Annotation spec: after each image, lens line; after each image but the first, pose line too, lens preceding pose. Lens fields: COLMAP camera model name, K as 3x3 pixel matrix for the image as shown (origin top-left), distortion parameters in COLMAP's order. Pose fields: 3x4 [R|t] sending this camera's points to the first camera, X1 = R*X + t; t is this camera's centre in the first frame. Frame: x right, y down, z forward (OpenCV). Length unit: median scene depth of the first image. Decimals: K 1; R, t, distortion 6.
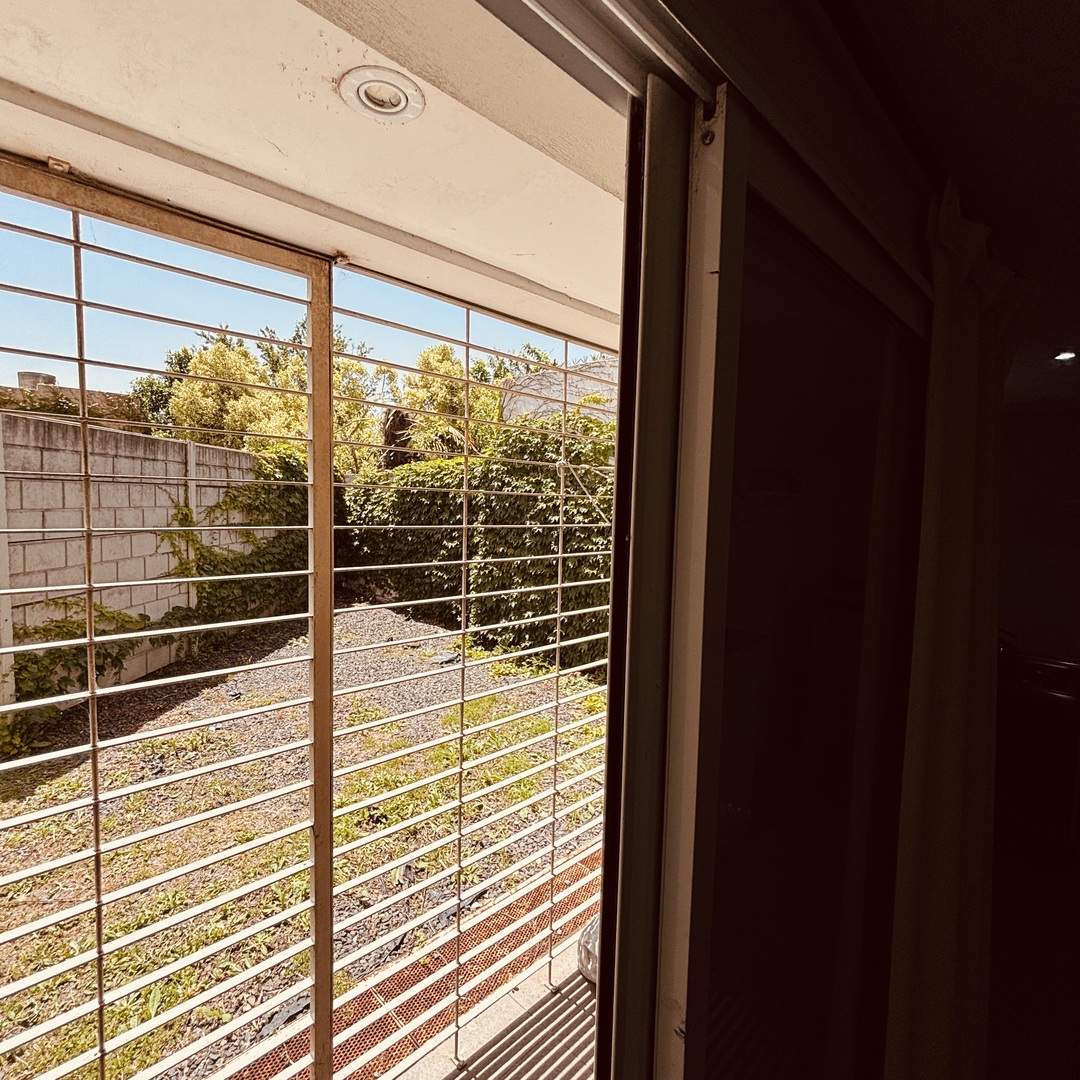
lens RADIAL K [[578.4, 0, 547.9], [0, 578.4, 540.7], [0, 0, 1]] dist [-0.001696, 0.001808]
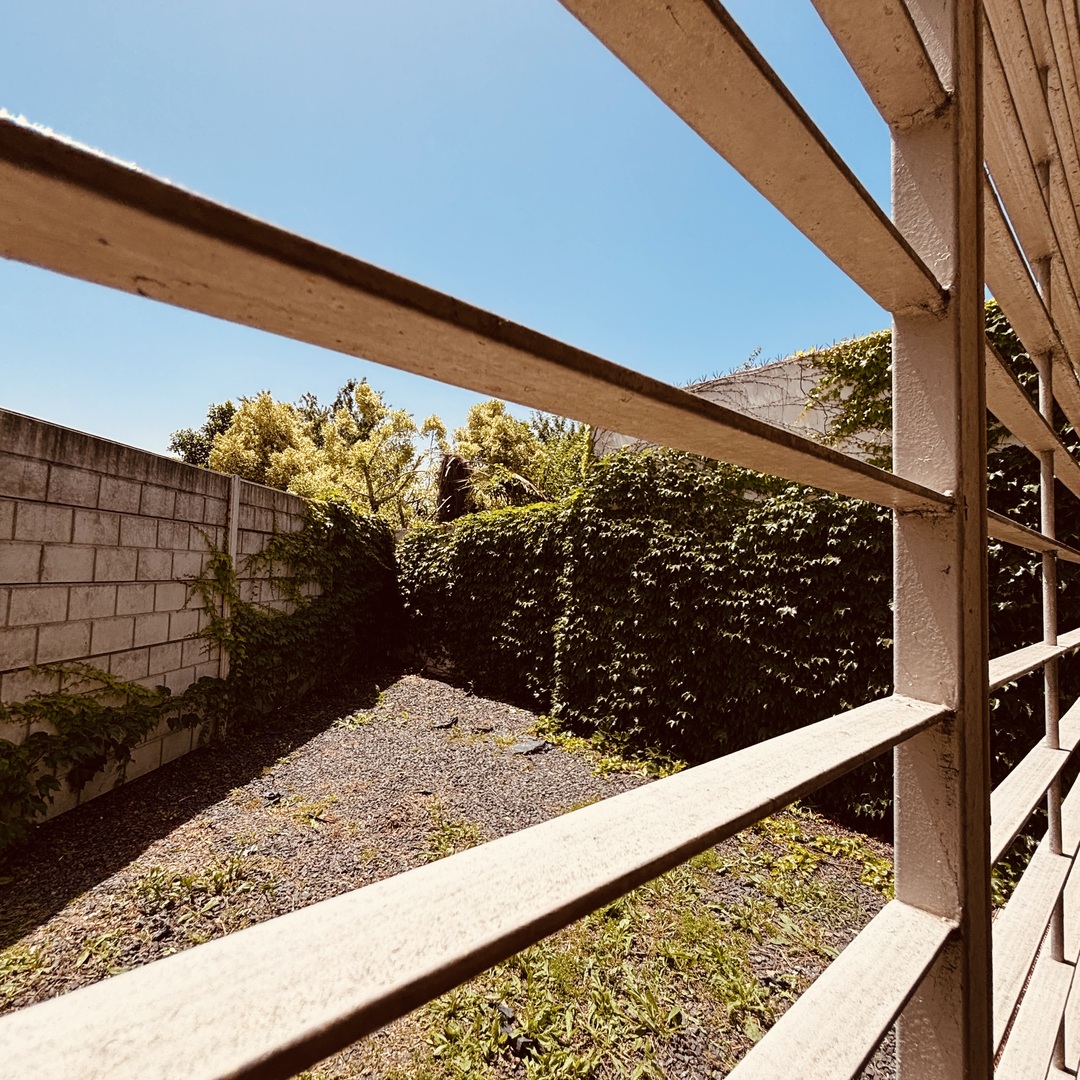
lens RADIAL K [[578.4, 0, 547.9], [0, 578.4, 540.7], [0, 0, 1]] dist [-0.001696, 0.001808]
pose [[0.999368, -0.003159, -0.035394, -0.125282], [-0.001283, 0.992182, -0.124791, 0.023324], [0.035512, 0.124757, 0.991552, 0.181854]]
